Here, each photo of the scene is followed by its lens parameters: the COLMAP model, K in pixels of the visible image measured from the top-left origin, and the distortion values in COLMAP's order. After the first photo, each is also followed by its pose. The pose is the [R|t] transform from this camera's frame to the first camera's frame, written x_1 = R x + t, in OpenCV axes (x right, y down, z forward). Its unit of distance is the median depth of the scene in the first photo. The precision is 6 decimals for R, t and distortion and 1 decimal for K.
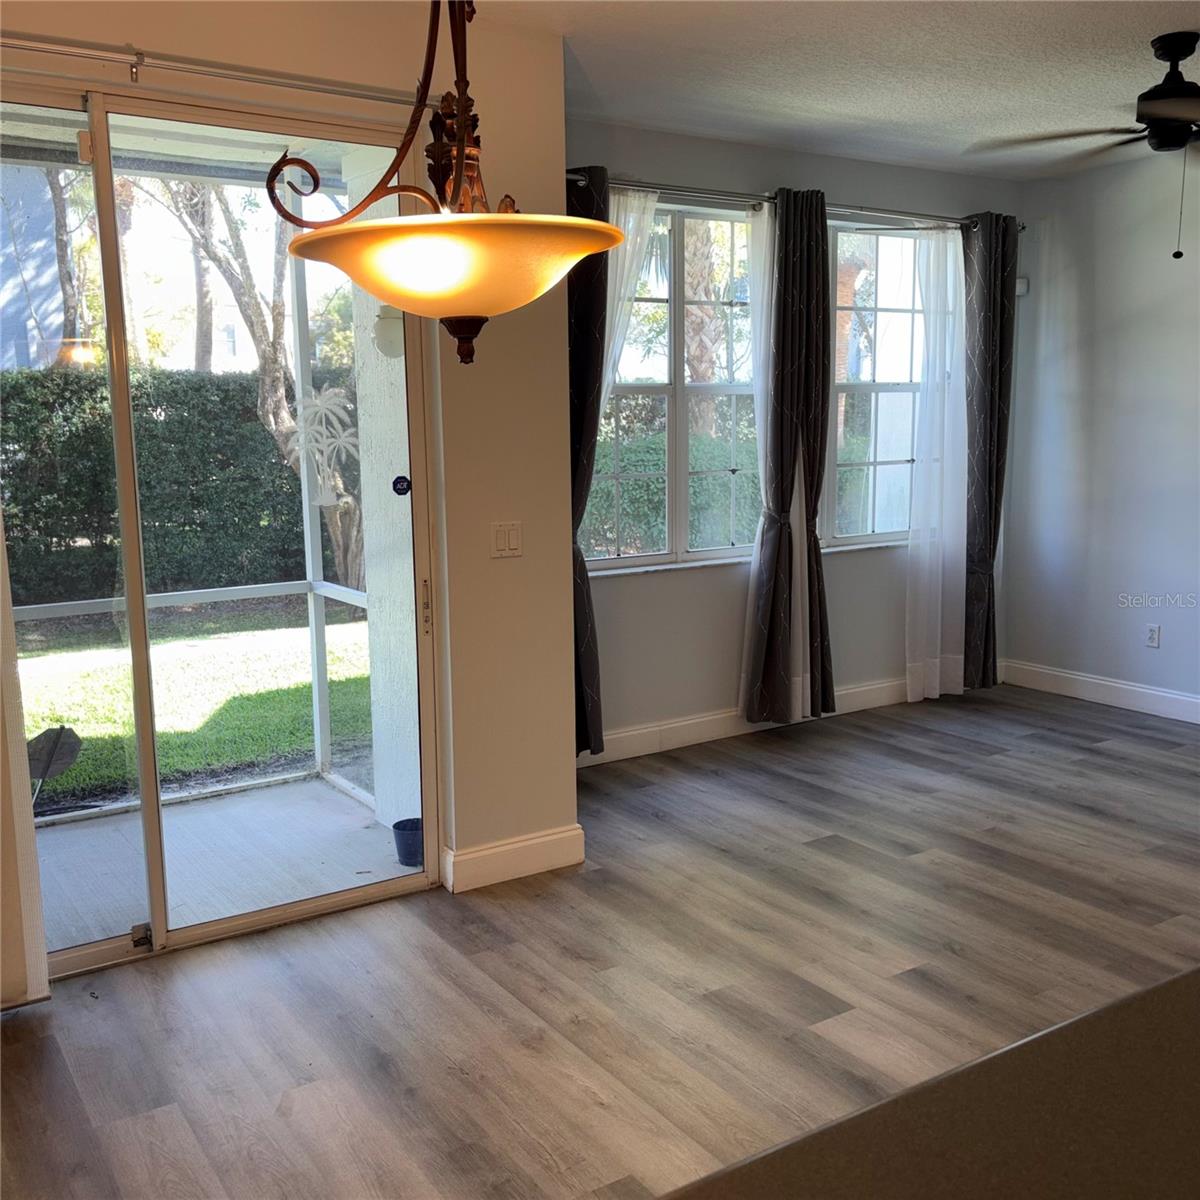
lens RADIAL K [[1198.7, 0, 603.6], [0, 1198.7, 627.5], [0, 0, 1]] dist [0.090445, -0.210921]
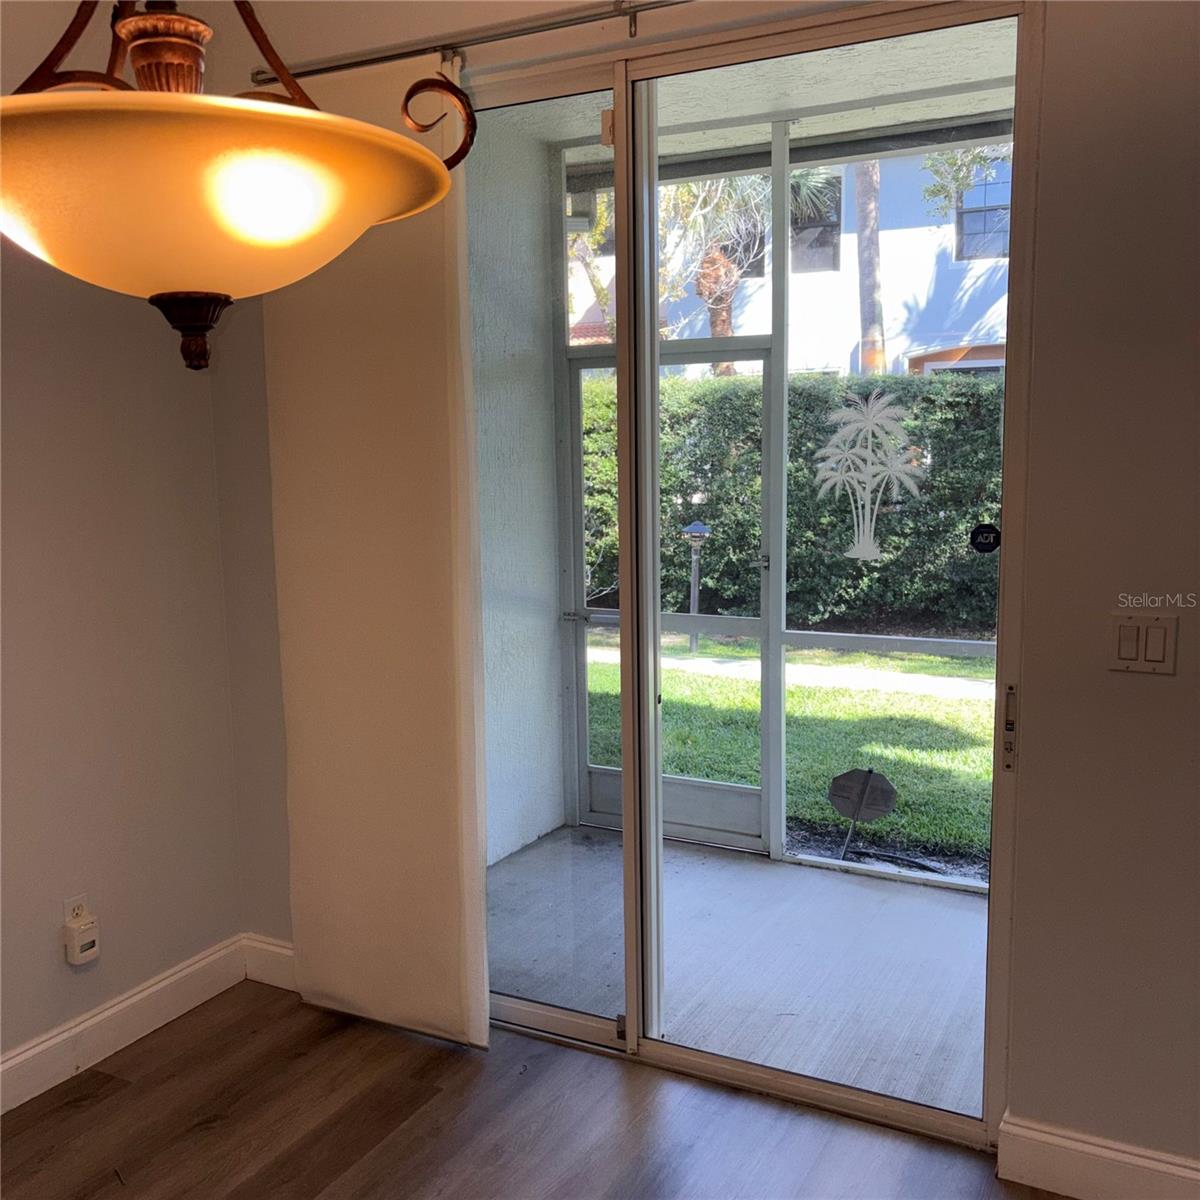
lens RADIAL K [[1215.2, 0, 600.0], [0, 1215.2, 600.0], [0, 0, 1]] dist [0.042726, 0.001416]
pose [[0.487326, 0.124285, -0.864330, 0.328029], [-0.145408, 0.987550, 0.060019, -0.098615], [0.861028, 0.096432, 0.499331, 0.509829]]
